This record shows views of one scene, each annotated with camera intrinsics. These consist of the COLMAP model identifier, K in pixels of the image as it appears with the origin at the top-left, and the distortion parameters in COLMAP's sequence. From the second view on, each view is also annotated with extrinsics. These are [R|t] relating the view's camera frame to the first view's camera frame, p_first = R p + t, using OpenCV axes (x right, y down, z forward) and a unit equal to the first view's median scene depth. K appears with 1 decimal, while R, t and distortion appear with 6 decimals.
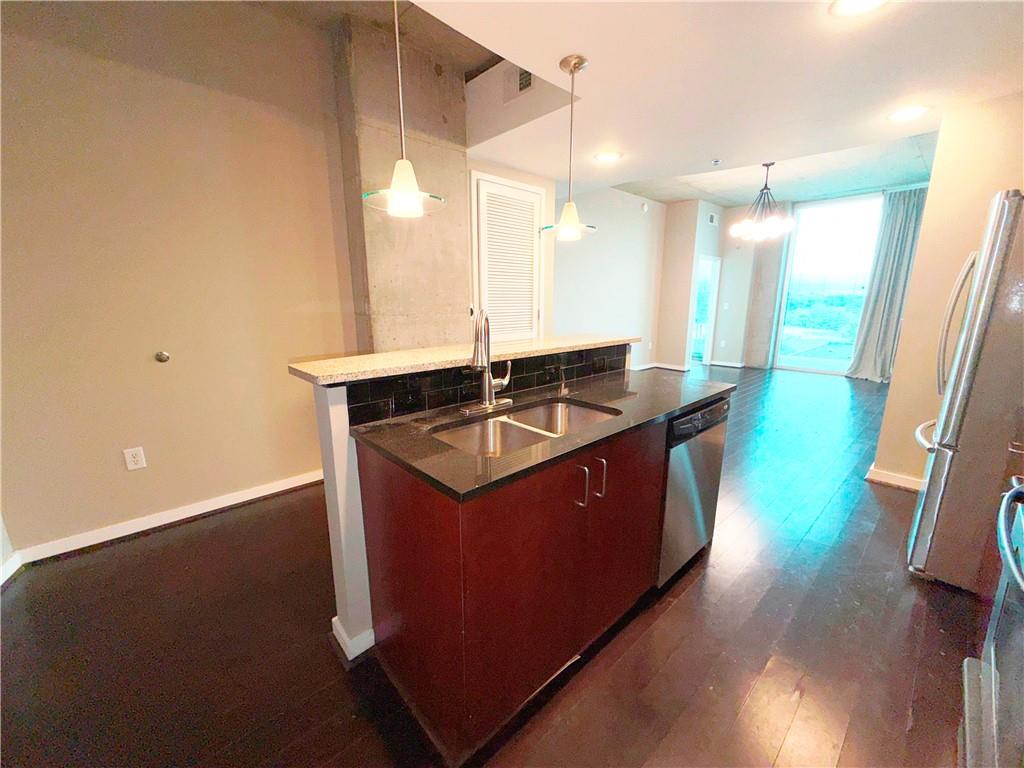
lens RADIAL K [[412.0, 0, 511.0], [0, 412.0, 386.7], [0, 0, 1]] dist [0.001197, 0.000323]
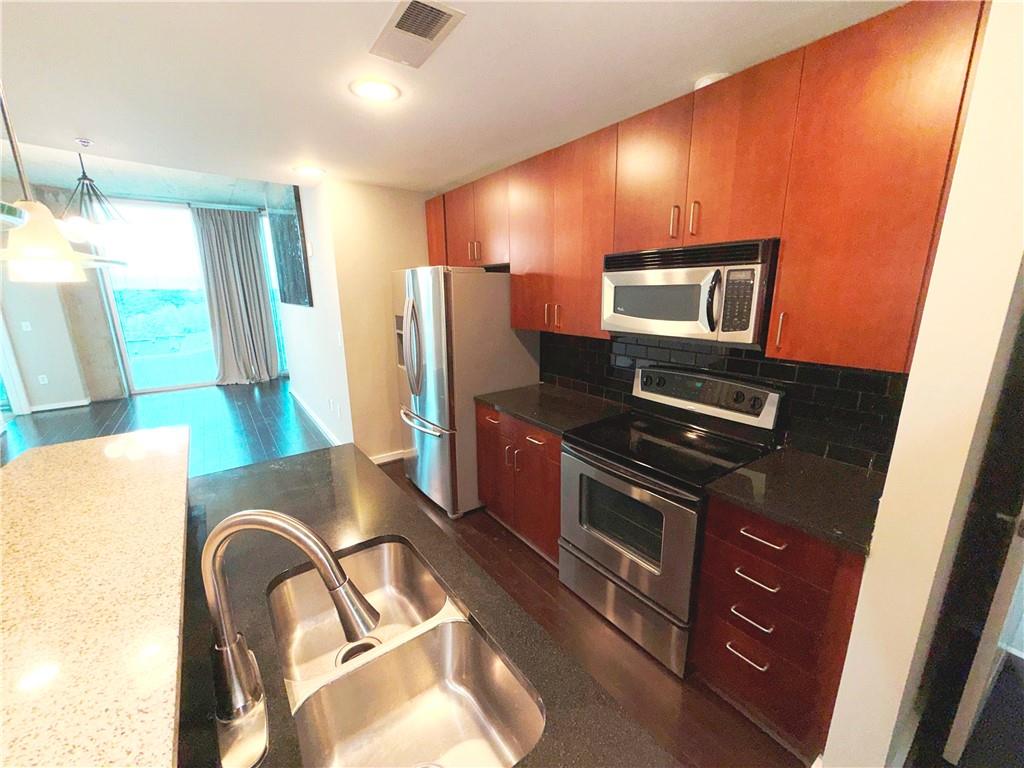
lens RADIAL K [[412.0, 0, 511.5], [0, 412.0, 385.2], [0, 0, 1]] dist [0.001197, 0.000323]
pose [[0.109397, -0.228202, 0.967448, -0.091279], [0.218442, 0.955016, 0.200568, -0.070625], [-0.969699, 0.189390, 0.154325, 0.139196]]
